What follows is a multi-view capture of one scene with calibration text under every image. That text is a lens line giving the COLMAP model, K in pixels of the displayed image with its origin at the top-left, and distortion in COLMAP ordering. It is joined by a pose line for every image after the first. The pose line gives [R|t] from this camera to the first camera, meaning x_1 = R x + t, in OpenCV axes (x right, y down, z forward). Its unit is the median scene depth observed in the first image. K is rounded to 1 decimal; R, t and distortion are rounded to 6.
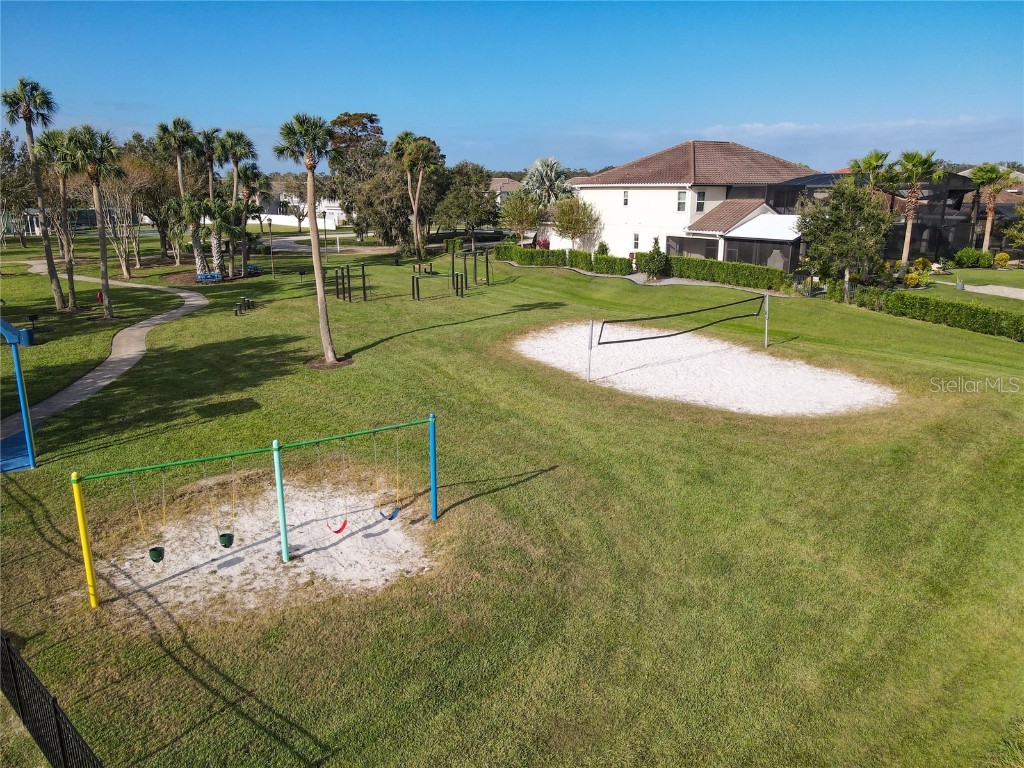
lens RADIAL K [[751.8, 0, 508.3], [0, 751.8, 387.2], [0, 0, 1]] dist [0.003529, 0.018786]
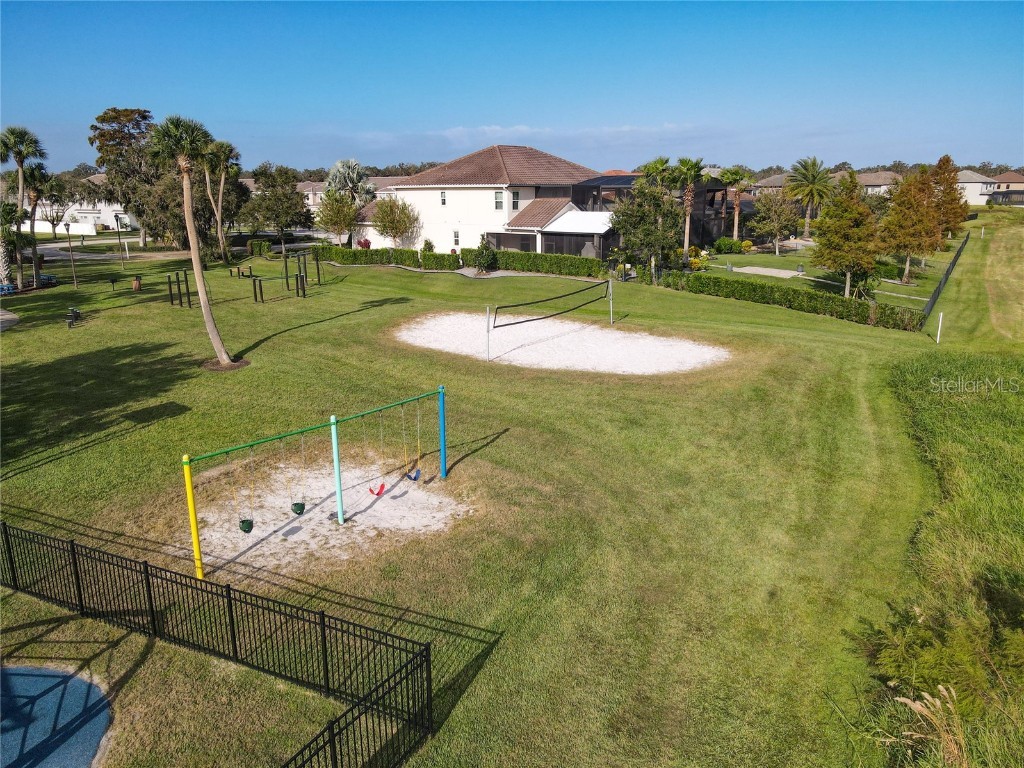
lens RADIAL K [[751.8, 0, 508.3], [0, 751.8, 387.2], [0, 0, 1]] dist [0.003529, 0.018786]
pose [[0.948964, -0.085860, 0.303471, -0.128252], [0.085806, 0.996220, 0.013540, 0.011421], [-0.303487, 0.013190, 0.952744, -0.050559]]
